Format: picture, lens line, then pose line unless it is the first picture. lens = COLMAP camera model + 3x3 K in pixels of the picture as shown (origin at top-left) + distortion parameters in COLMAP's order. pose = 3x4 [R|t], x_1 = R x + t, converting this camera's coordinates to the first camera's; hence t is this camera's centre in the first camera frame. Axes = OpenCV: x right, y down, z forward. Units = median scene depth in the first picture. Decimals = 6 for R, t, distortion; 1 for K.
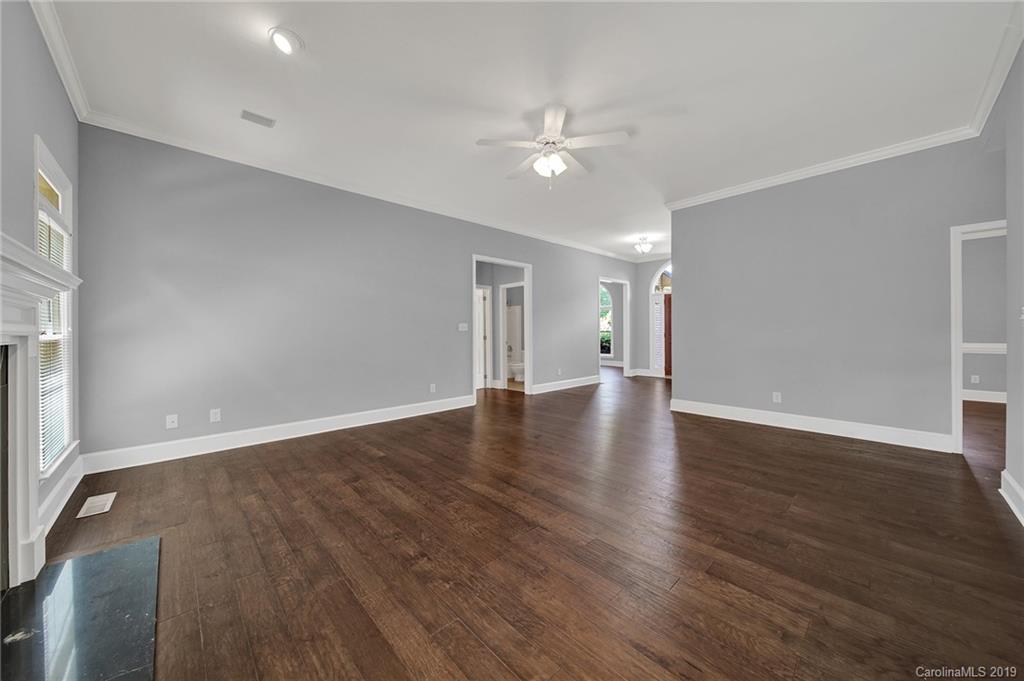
lens RADIAL K [[362.0, 0, 507.3], [0, 362.0, 333.9], [0, 0, 1]] dist [0.001868, -0.000609]
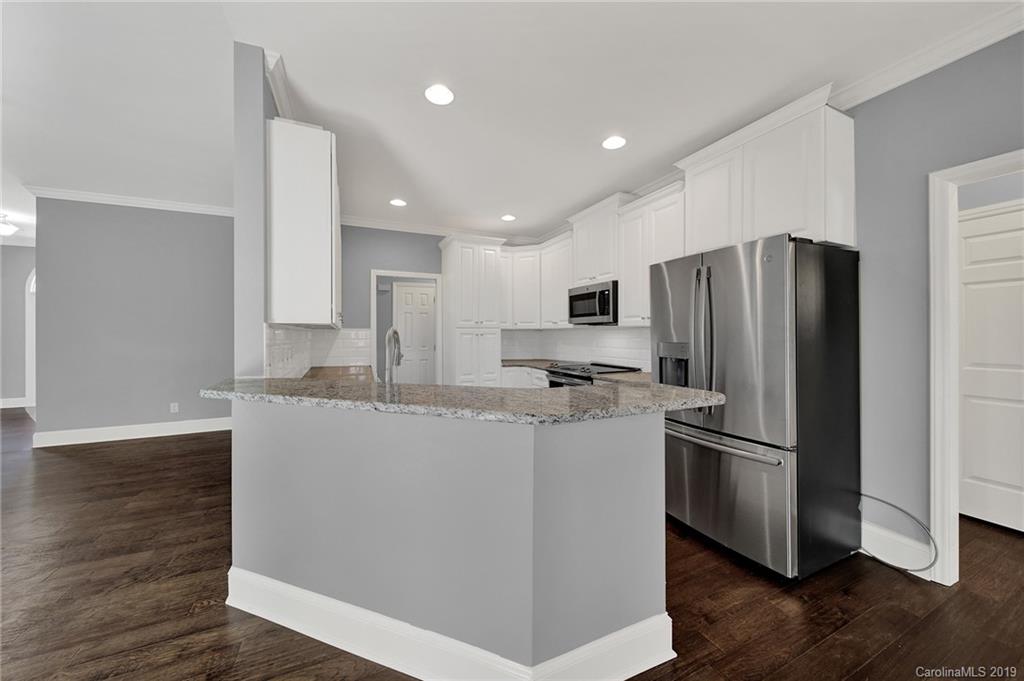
lens RADIAL K [[362.0, 0, 506.3], [0, 362.0, 336.1], [0, 0, 1]] dist [0.001868, -0.000609]
pose [[0.318387, -0.005643, 0.947944, 0.057045], [0.007519, 0.999966, 0.003427, -0.063298], [-0.947931, 0.006036, 0.318419, -0.518170]]
